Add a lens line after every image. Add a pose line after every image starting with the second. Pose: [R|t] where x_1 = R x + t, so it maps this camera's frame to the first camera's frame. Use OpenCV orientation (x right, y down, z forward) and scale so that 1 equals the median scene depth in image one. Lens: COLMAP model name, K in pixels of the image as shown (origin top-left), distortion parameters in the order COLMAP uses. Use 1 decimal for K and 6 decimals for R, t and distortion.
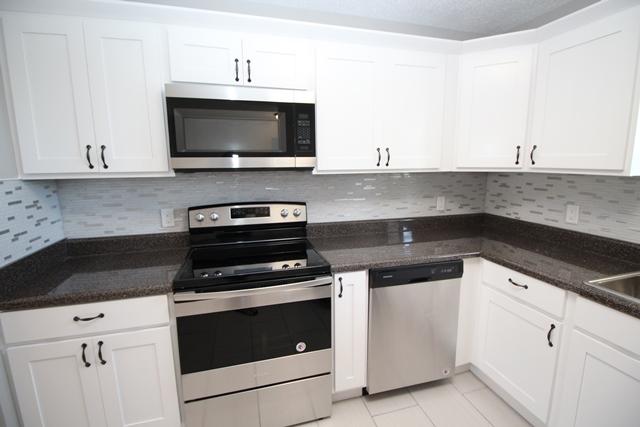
lens RADIAL K [[302.2, 0, 321.9], [0, 302.2, 209.9], [0, 0, 1]] dist [-0.004622, -0.000687]
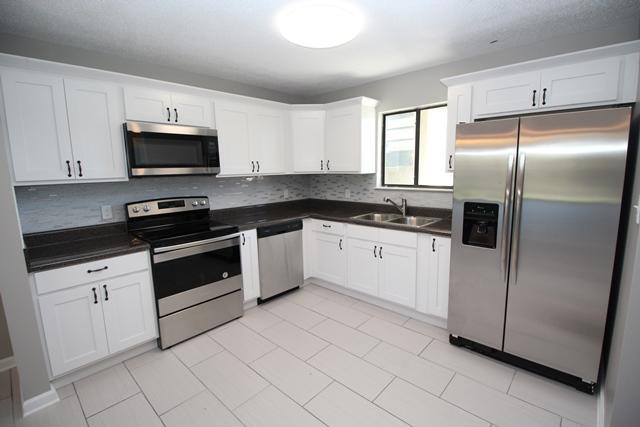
lens RADIAL K [[302.2, 0, 321.9], [0, 302.2, 209.9], [0, 0, 1]] dist [-0.004622, -0.000687]
pose [[0.856160, -0.081479, 0.510246, -0.385355], [0.091881, 0.995758, 0.004838, 0.101727], [-0.508476, 0.042740, 0.860015, -0.691596]]
